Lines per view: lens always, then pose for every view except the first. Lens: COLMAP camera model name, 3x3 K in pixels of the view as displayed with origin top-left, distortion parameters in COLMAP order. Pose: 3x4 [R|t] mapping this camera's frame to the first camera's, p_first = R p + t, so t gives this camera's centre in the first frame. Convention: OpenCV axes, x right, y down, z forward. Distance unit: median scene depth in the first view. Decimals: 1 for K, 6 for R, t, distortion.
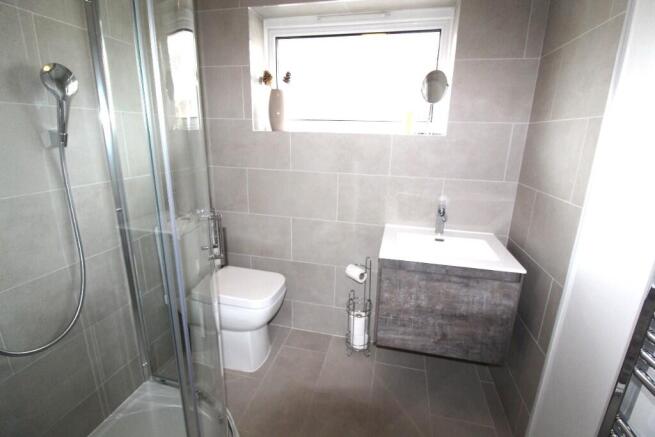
lens RADIAL K [[305.1, 0, 329.2], [0, 305.1, 217.4], [0, 0, 1]] dist [-0.012675, -0.007626]
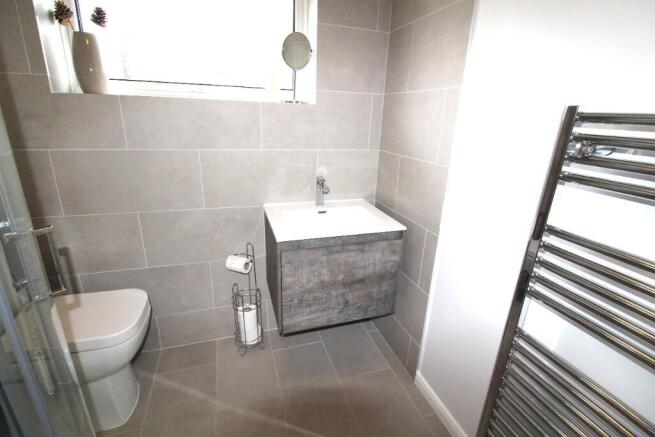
lens RADIAL K [[305.1, 0, 327.7], [0, 305.1, 219.5], [0, 0, 1]] dist [-0.012675, -0.007626]
pose [[0.846676, -0.161685, 0.506949, -0.137668], [0.121653, 0.986303, 0.111390, -0.011565], [-0.518015, -0.032640, 0.854749, 0.143702]]
